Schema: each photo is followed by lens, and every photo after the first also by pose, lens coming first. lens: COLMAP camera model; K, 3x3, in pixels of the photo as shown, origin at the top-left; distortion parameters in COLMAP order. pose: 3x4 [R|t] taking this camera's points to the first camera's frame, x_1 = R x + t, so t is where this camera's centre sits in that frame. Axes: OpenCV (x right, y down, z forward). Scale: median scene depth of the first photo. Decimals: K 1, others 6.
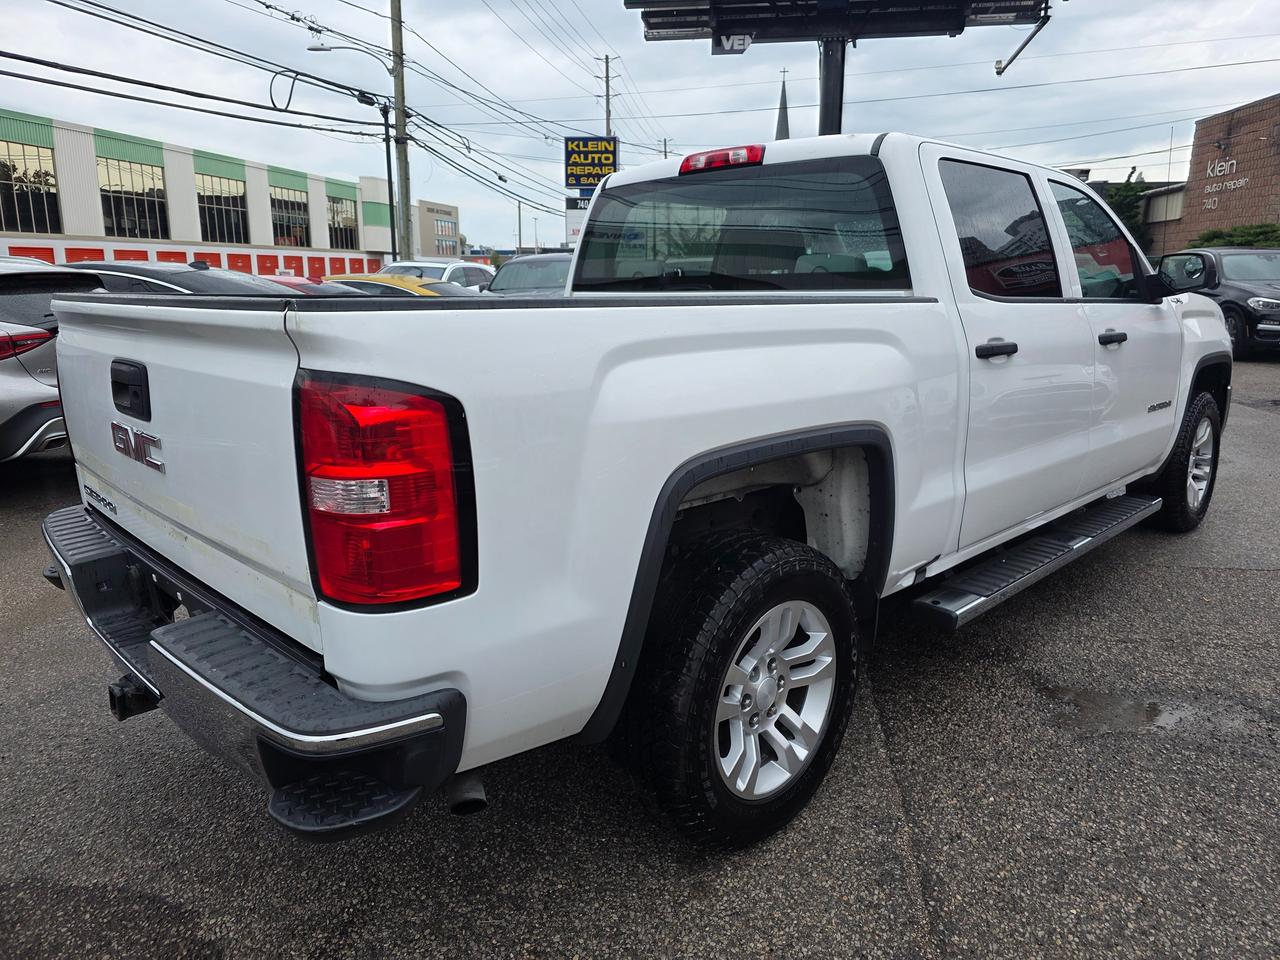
lens RADIAL K [[864.9, 0, 642.8], [0, 864.9, 469.8], [0, 0, 1]] dist [0.053710, -0.040377]
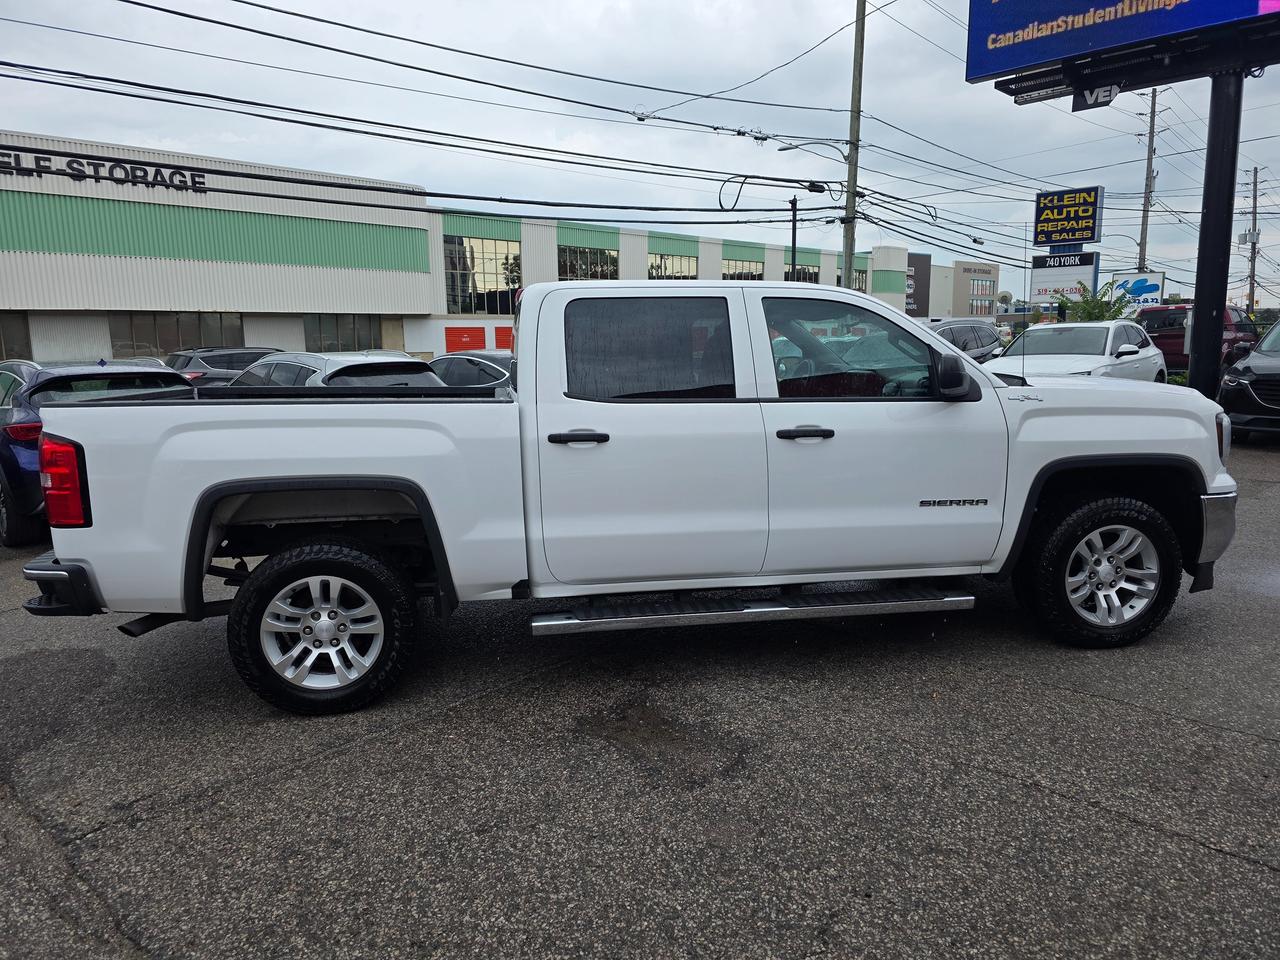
lens RADIAL K [[864.9, 0, 618.7], [0, 864.9, 479.1], [0, 0, 1]] dist [0.053710, -0.040377]
pose [[0.805715, 0.076394, -0.587357, 0.146996], [-0.109789, 0.993725, -0.021356, -0.005887], [0.582040, 0.081693, 0.809046, -0.006629]]
